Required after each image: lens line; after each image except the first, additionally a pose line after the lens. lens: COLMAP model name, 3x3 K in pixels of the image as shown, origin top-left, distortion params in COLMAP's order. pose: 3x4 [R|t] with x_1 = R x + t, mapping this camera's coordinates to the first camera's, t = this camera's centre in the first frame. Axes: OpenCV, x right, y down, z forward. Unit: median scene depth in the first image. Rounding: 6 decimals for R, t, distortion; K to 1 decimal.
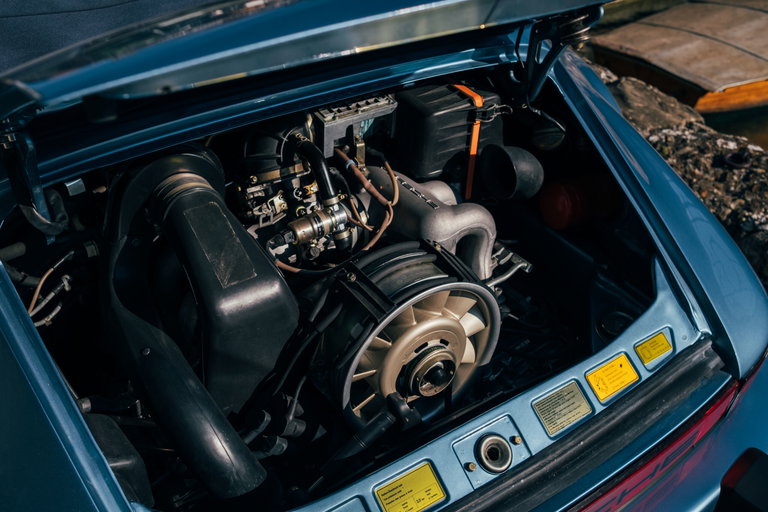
lens RADIAL K [[731.5, 0, 375.7], [0, 731.5, 258.6], [0, 0, 1]] dist [-0.077261, 0.180406]
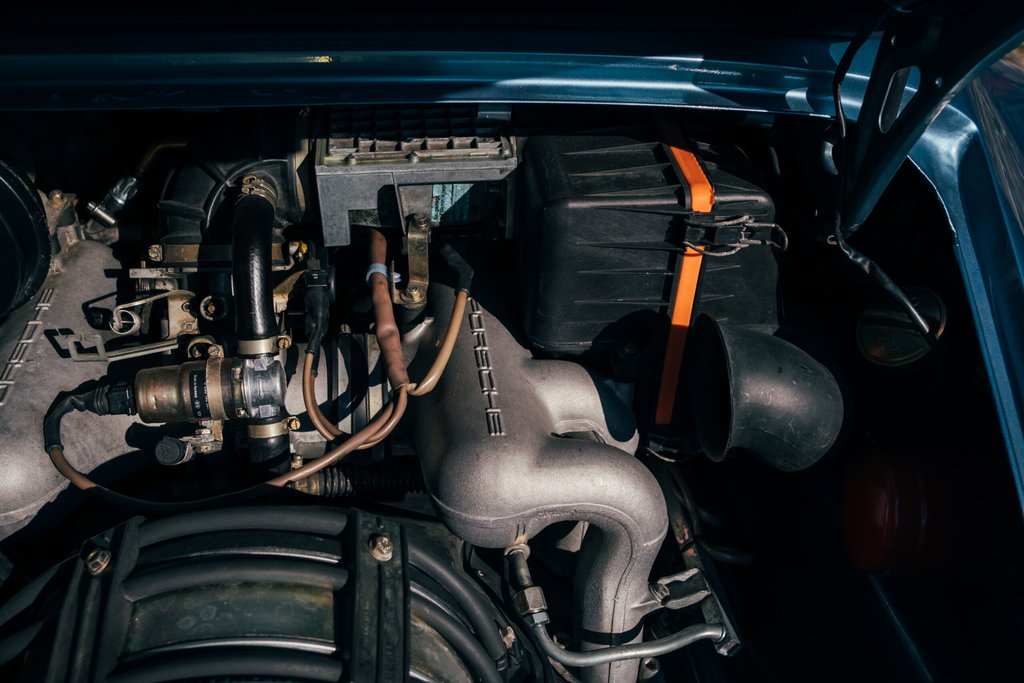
lens RADIAL K [[975.3, 0, 500.9], [0, 975.3, 344.9], [0, 0, 1]] dist [-0.077261, 0.180406]
pose [[0.899018, 0.273146, -0.342283, 0.241402], [-0.278471, 0.959824, 0.034538, -0.128777], [0.337965, 0.064265, 0.938962, 0.483636]]
